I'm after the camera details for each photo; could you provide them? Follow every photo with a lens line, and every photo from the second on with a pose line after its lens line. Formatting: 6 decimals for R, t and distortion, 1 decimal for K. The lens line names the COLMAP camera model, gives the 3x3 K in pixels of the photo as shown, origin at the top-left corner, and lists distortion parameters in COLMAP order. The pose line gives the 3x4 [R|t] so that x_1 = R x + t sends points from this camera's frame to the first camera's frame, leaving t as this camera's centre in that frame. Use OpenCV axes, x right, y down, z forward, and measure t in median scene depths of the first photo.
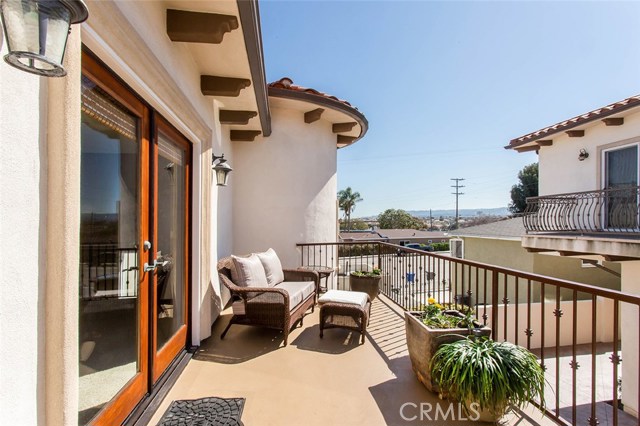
lens RADIAL K [[300.7, 0, 320.4], [0, 300.7, 219.9], [0, 0, 1]] dist [-0.007513, 0.006005]
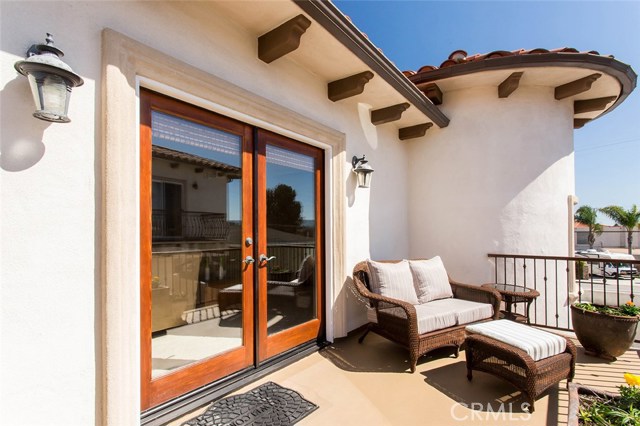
lens RADIAL K [[300.7, 0, 332.4], [0, 300.7, 223.8], [0, 0, 1]] dist [-0.007513, 0.006005]
pose [[0.699847, 0.000485, -0.714292, 0.296650], [-0.006710, 0.999960, -0.005895, 0.011441], [0.714261, 0.008919, 0.699823, 0.231063]]
